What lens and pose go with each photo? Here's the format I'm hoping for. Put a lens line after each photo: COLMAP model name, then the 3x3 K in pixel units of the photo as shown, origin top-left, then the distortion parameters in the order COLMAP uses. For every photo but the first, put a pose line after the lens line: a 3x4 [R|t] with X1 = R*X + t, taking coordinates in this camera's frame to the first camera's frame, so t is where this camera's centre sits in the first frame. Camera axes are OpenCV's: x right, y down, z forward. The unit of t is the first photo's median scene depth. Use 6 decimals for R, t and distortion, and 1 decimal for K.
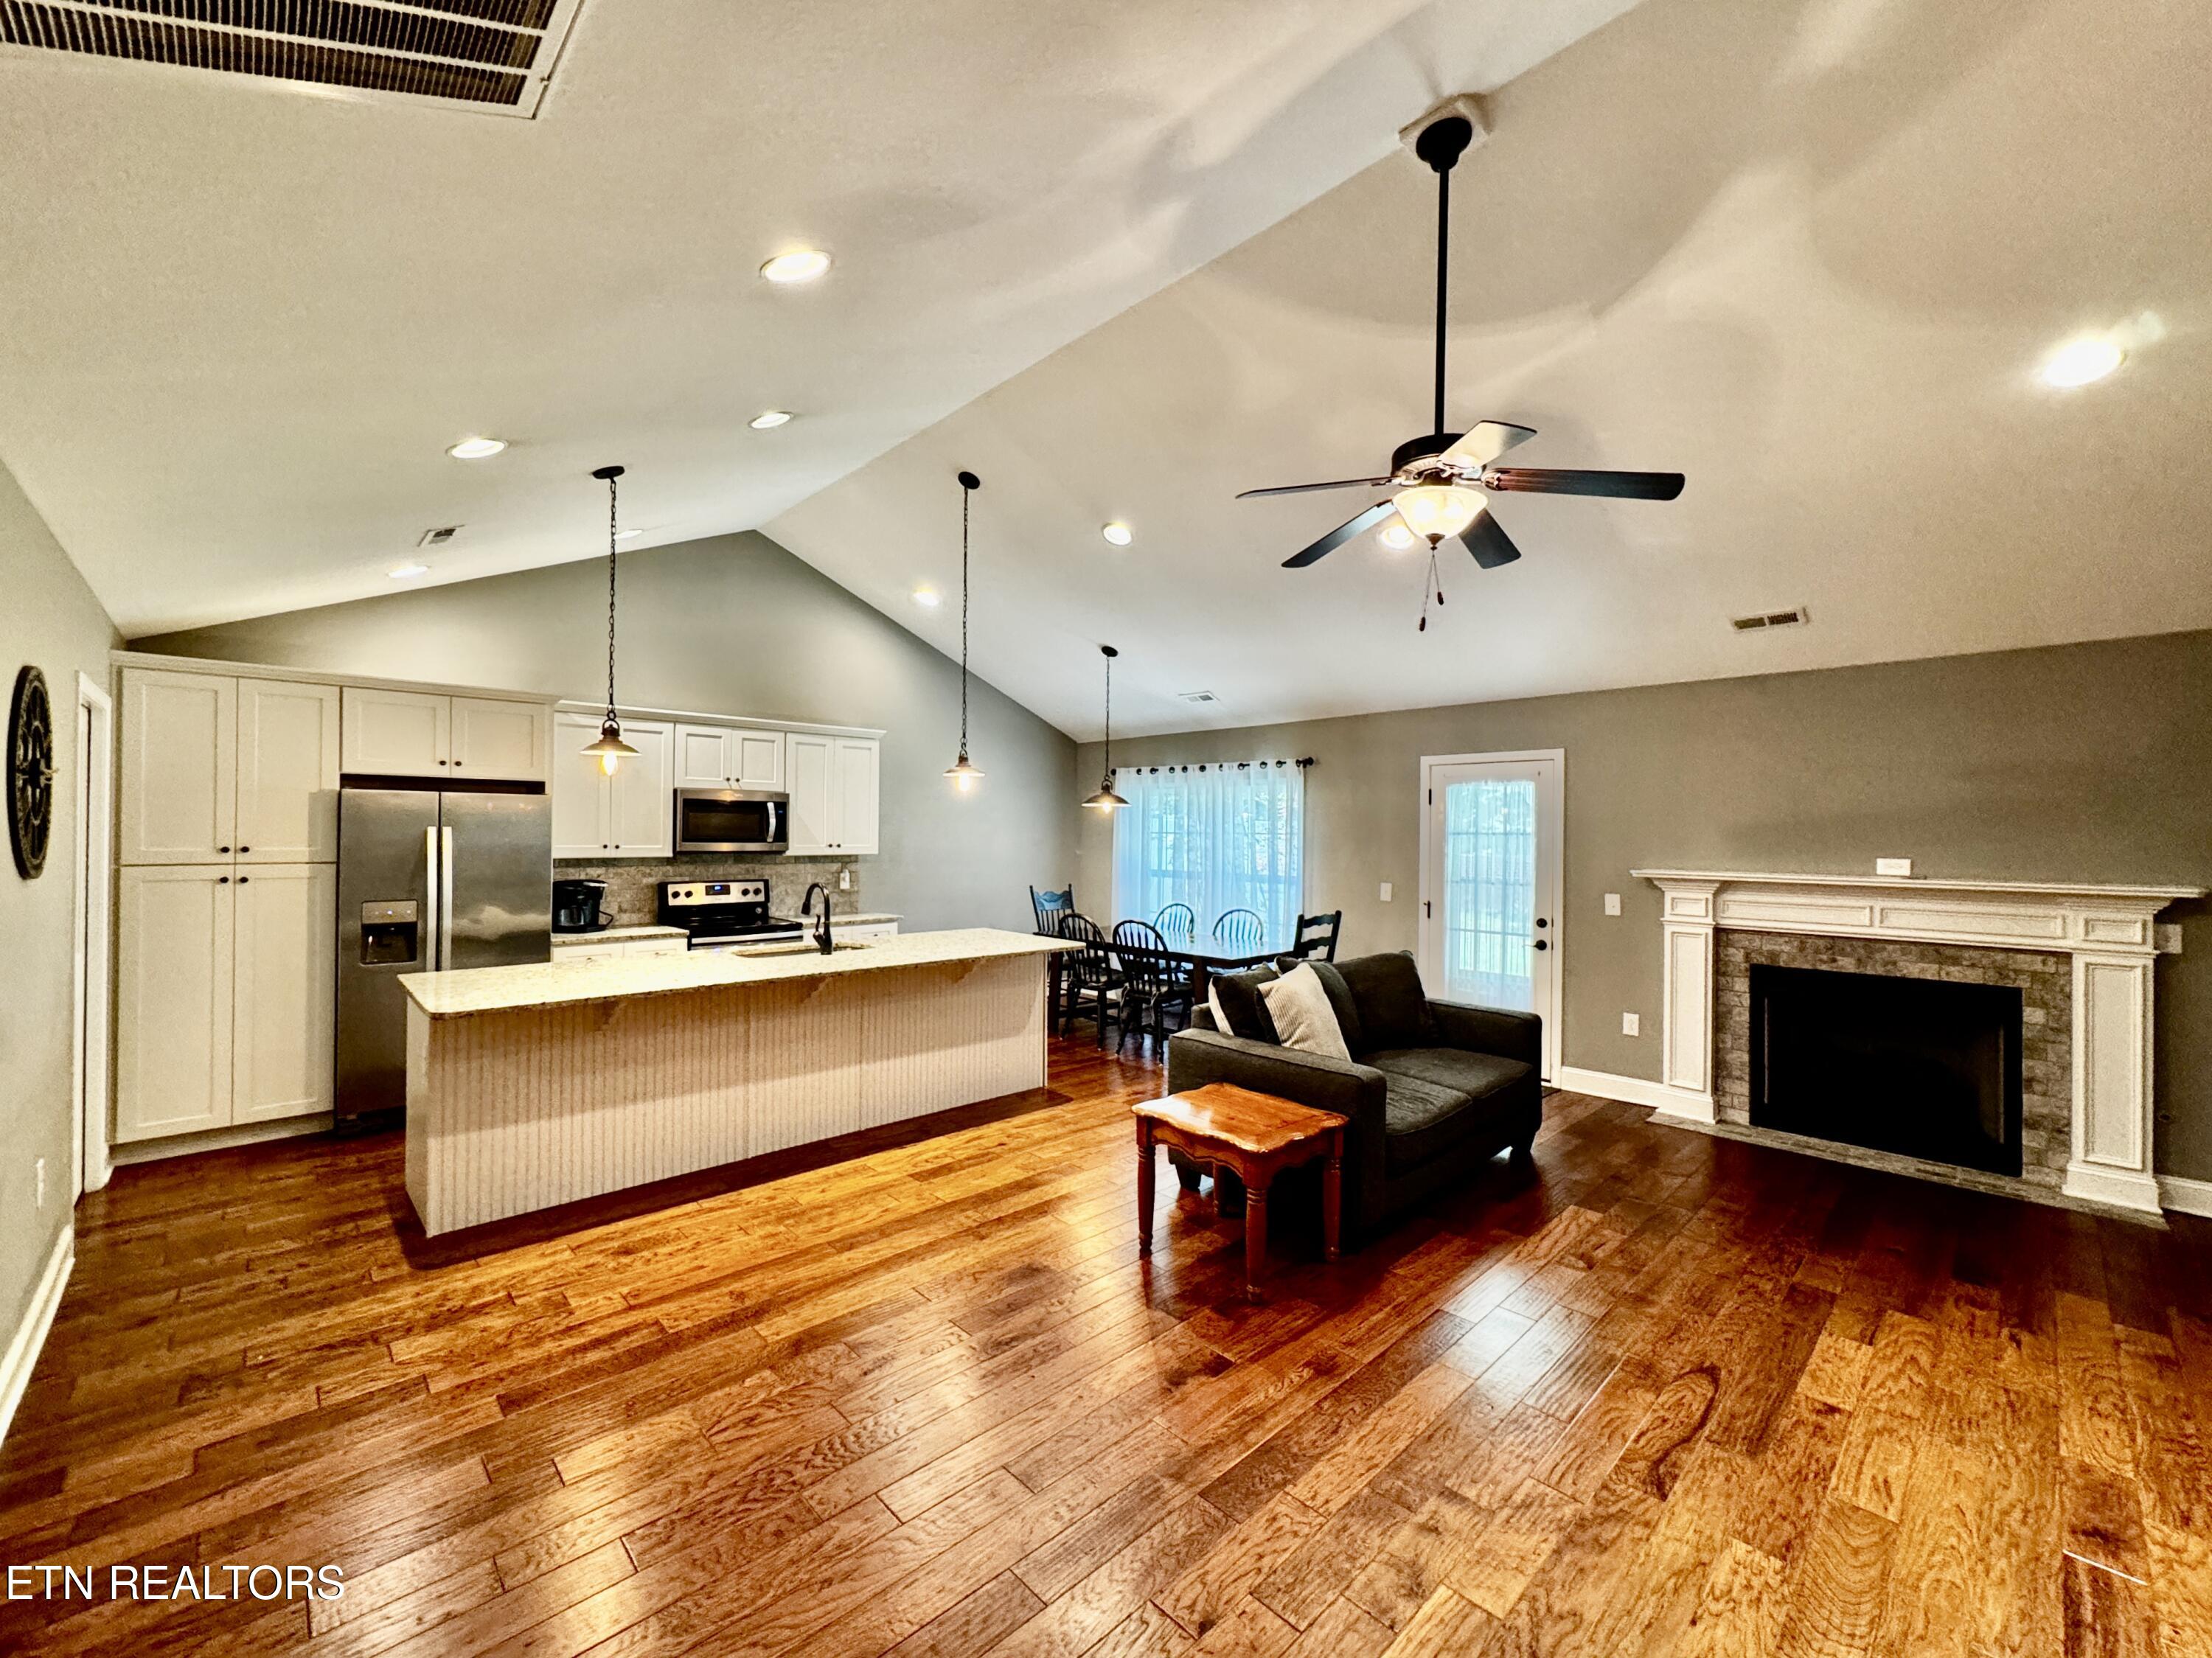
lens RADIAL K [[898.5, 0, 1094.3], [0, 898.5, 828.3], [0, 0, 1]] dist [0.001166, -0.000115]
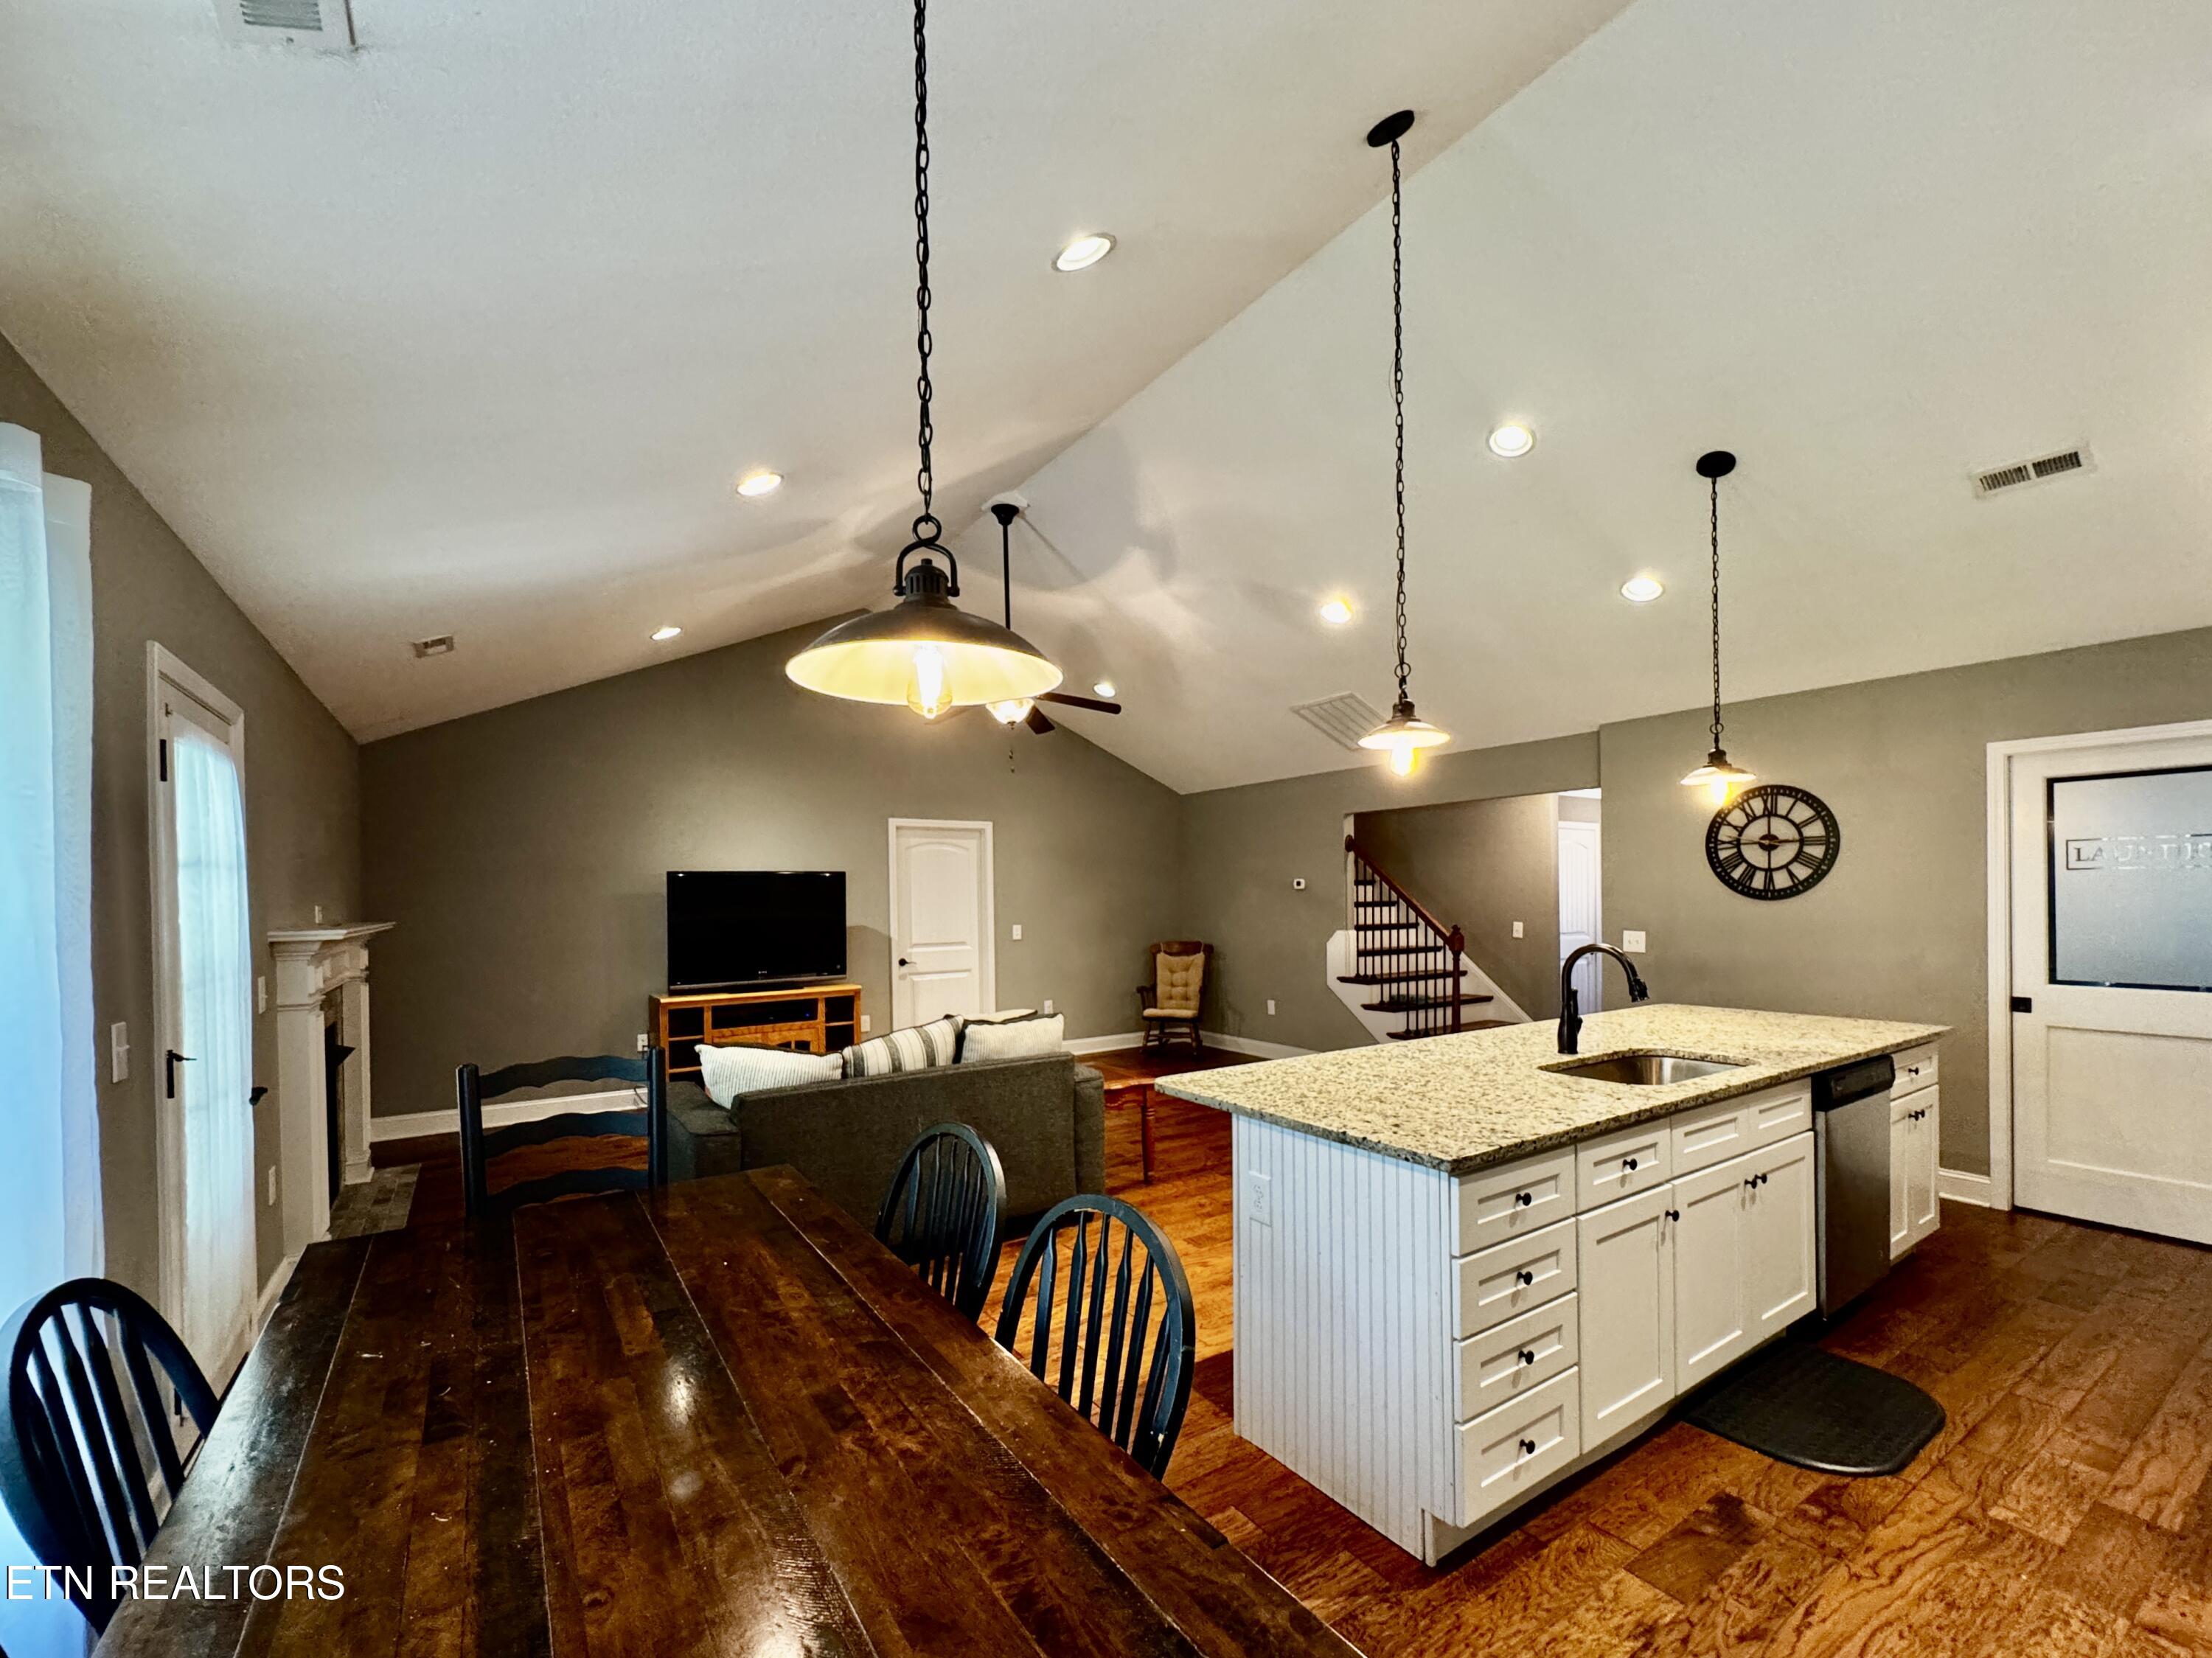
lens RADIAL K [[923.8, 0, 1096.0], [0, 923.8, 895.6], [0, 0, 1]] dist [-0.002997, 0.000065]
pose [[-0.984593, 0.004060, 0.174814, -0.078302], [0.003467, 0.999987, -0.003698, 0.028080], [-0.174826, -0.003035, -0.984595, 1.723899]]
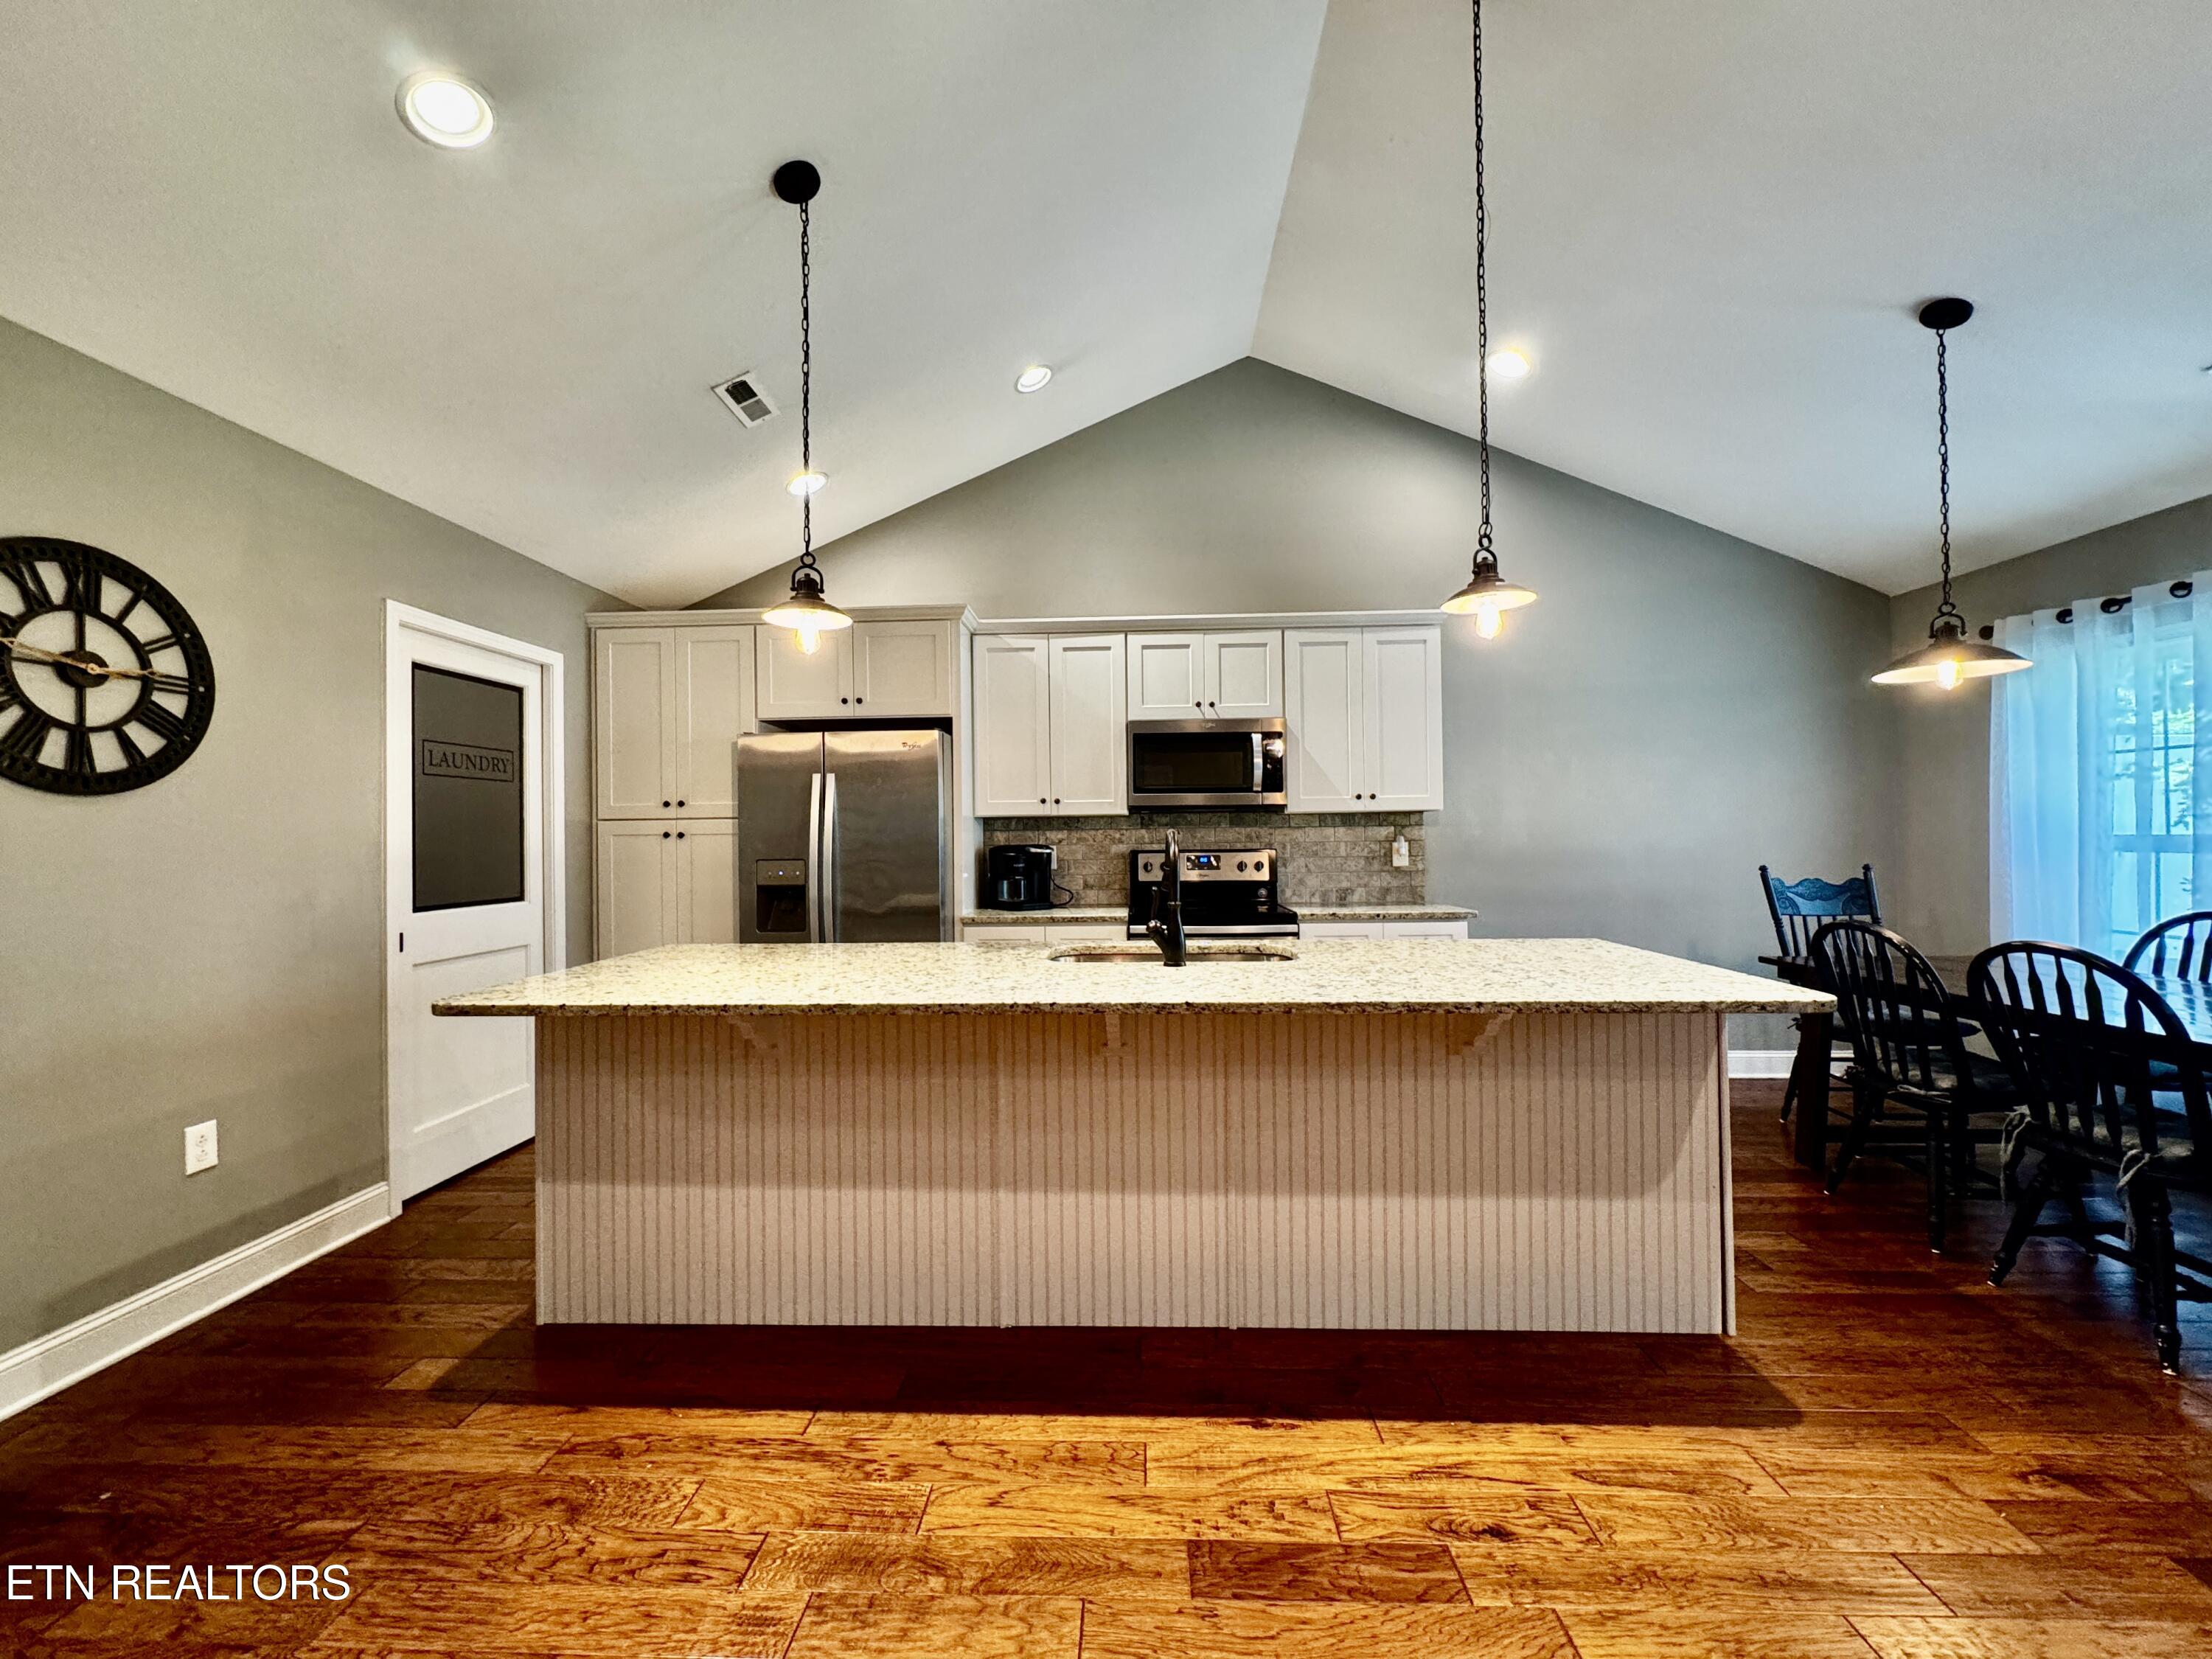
lens RADIAL K [[880.4, 0, 1106.0], [0, 880.4, 829.5], [0, 0, 1]] dist [-0.001852, 0.000142]
pose [[0.700593, -0.022706, -0.713200, 0.043366], [0.021534, 0.999711, -0.010674, 0.065711], [0.713237, -0.007880, 0.700879, 0.612626]]
